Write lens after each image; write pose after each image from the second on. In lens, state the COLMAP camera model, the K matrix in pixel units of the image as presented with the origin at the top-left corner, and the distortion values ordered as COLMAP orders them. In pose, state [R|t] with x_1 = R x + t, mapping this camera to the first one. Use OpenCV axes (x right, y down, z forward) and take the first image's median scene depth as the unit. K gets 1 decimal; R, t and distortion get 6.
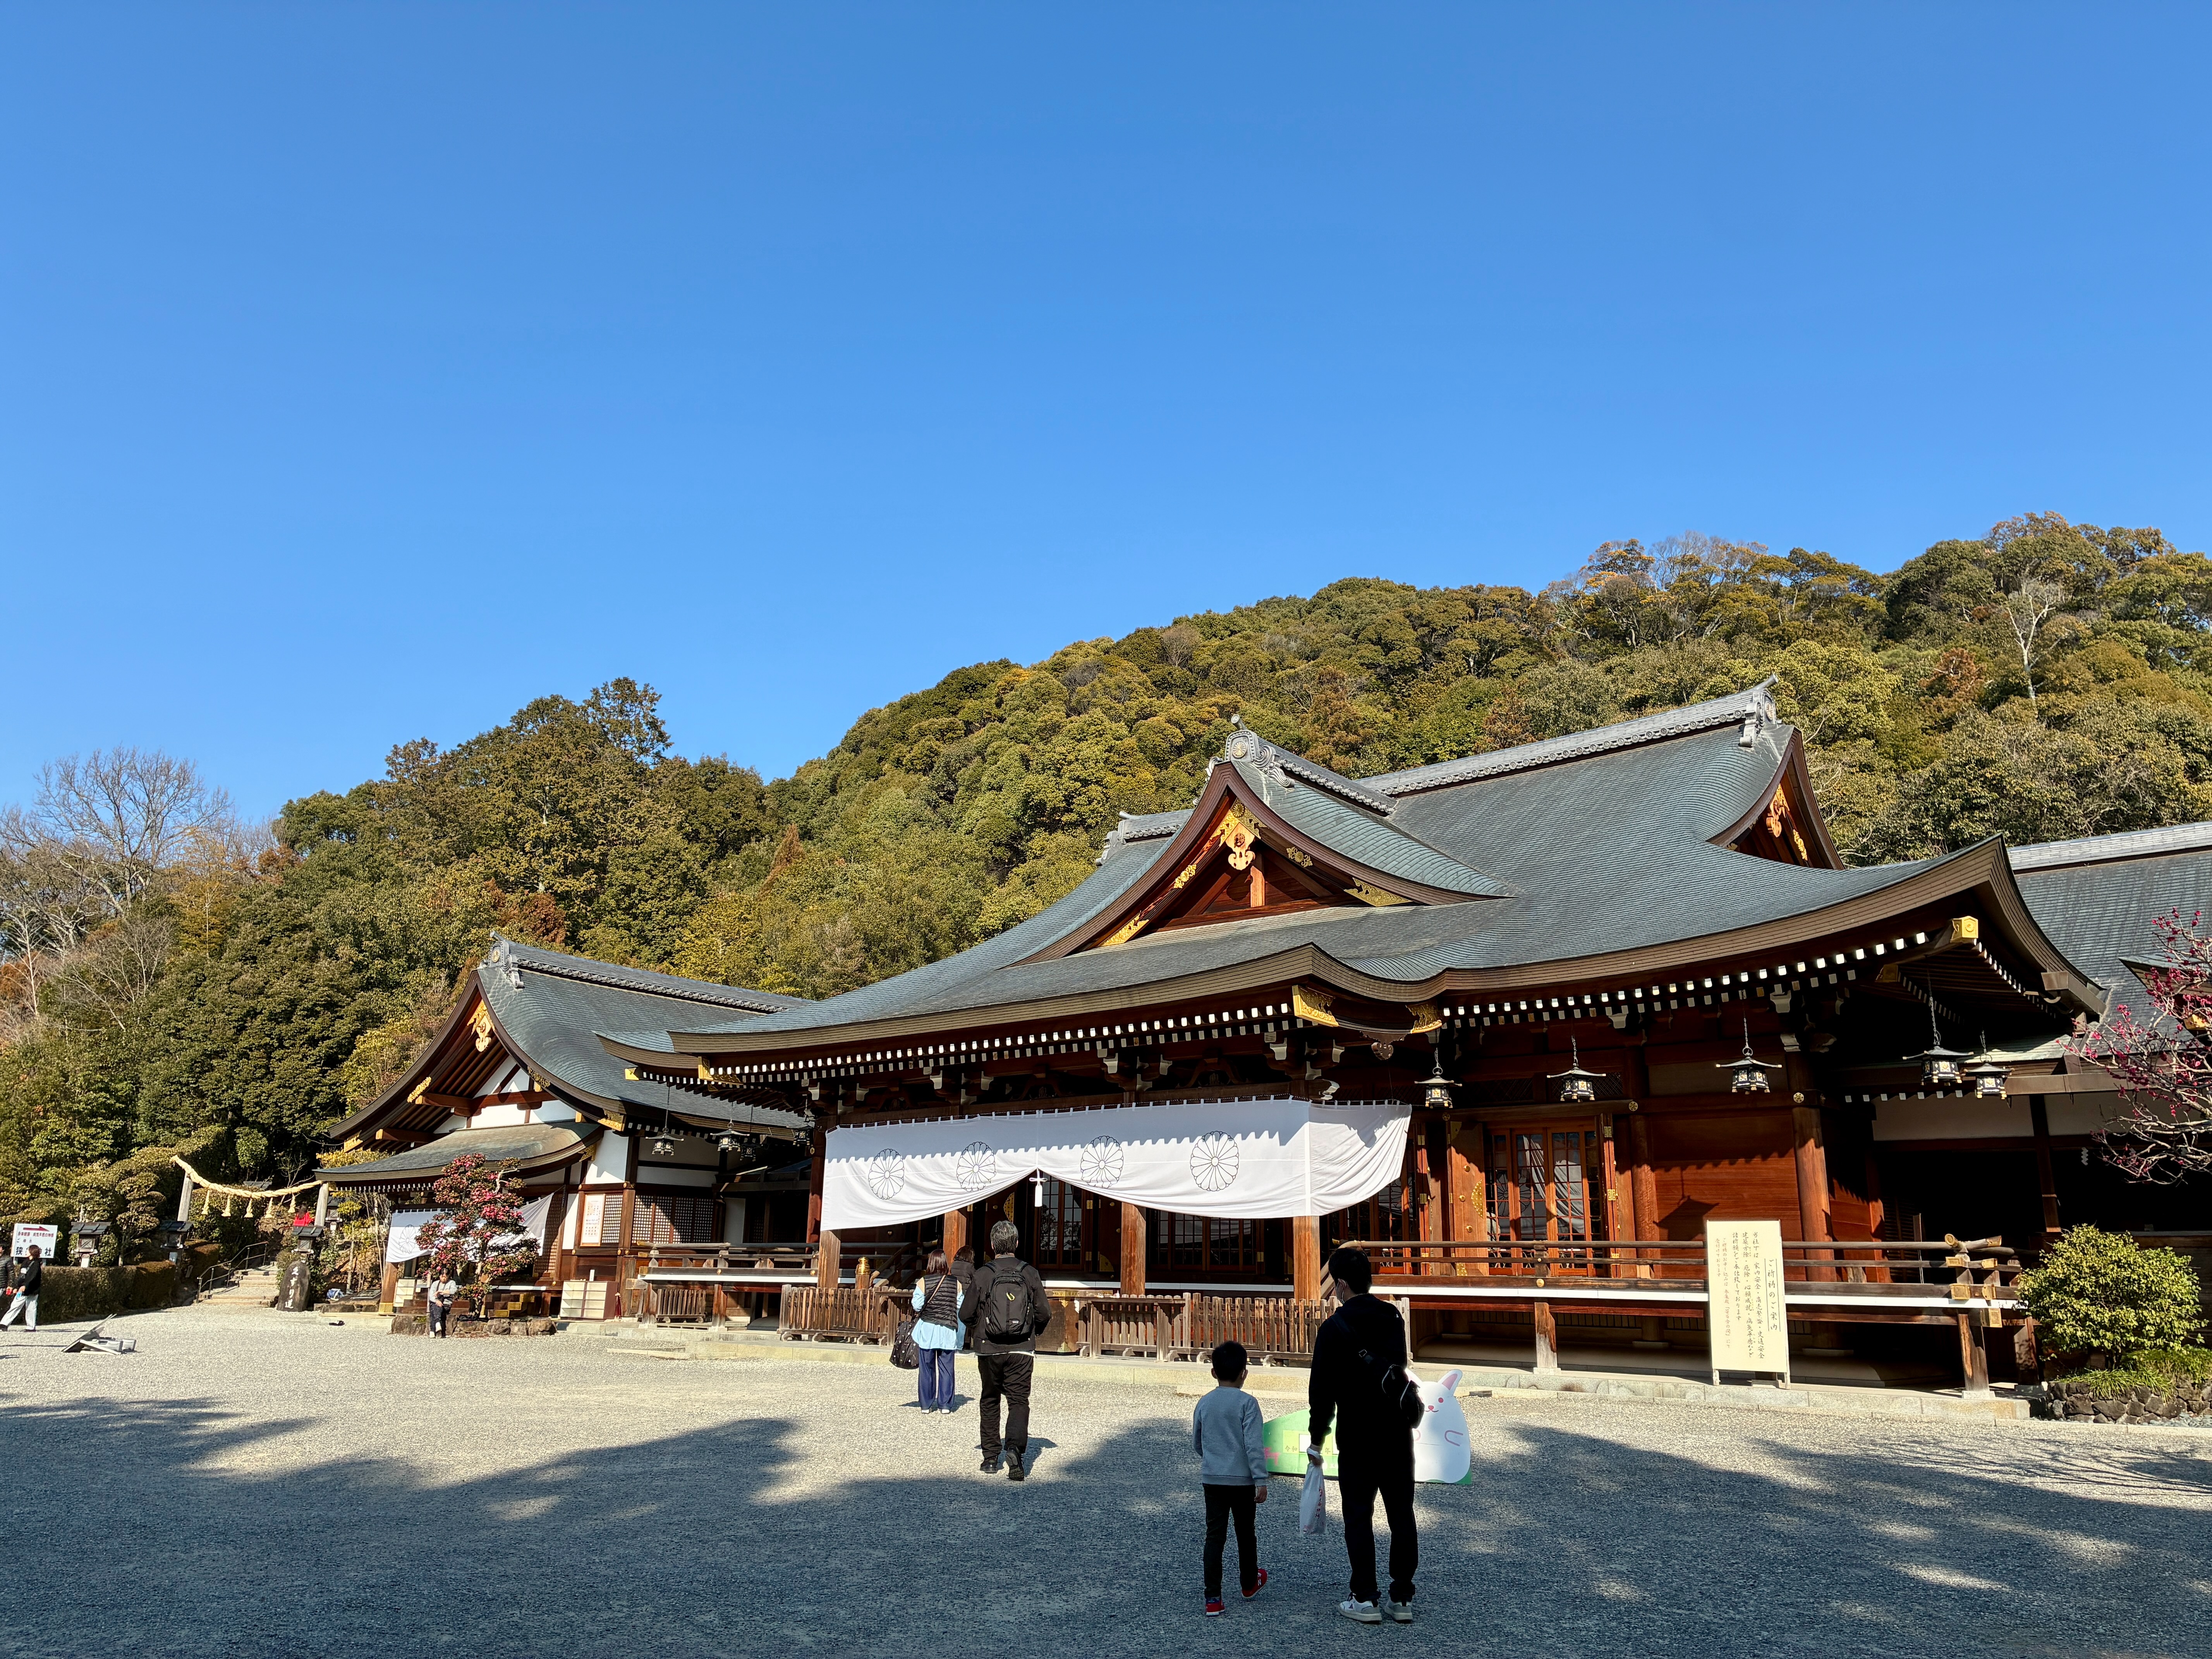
lens RADIAL K [[1506.9, 0, 1106.0], [0, 1506.9, 829.5], [0, 0, 1]] dist [0.047577, -0.031381]
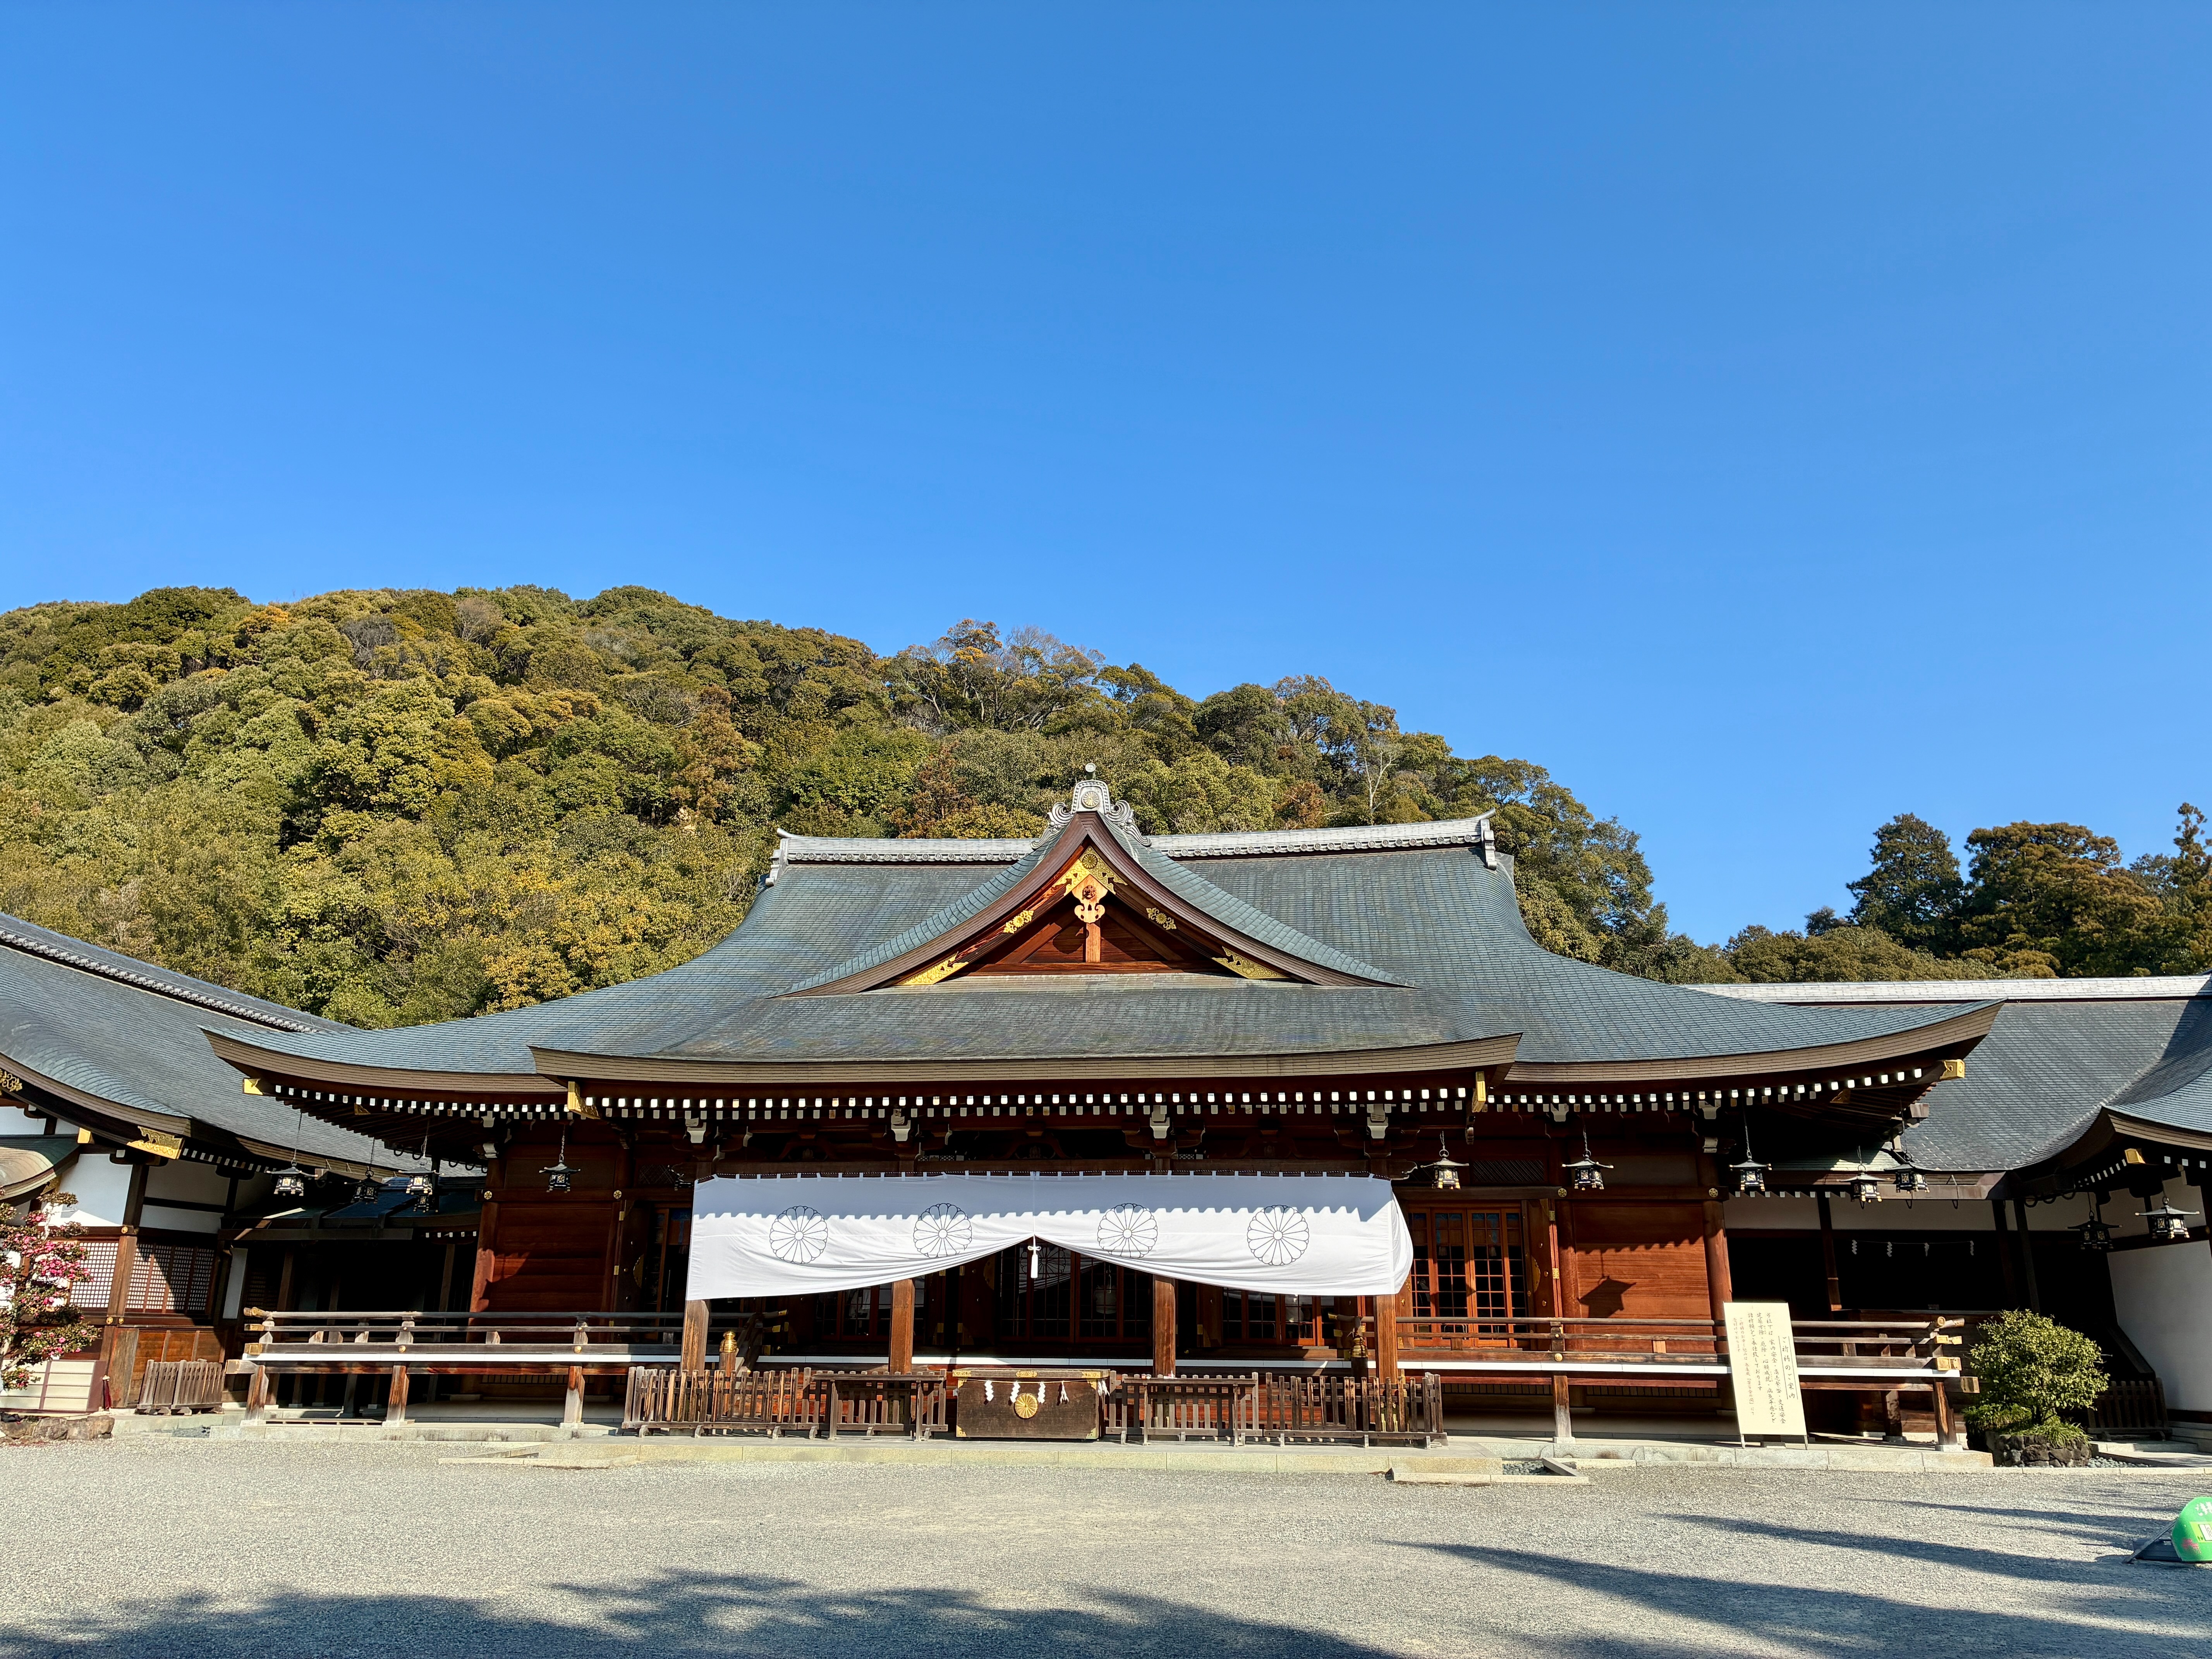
lens RADIAL K [[1529.6, 0, 1106.0], [0, 1529.6, 829.5], [0, 0, 1]] dist [0.045444, -0.035929]
pose [[0.862800, 0.150398, 0.482657, -0.381583], [-0.138715, 0.988510, -0.060058, 0.024571], [-0.486143, -0.015134, 0.873748, 0.133075]]
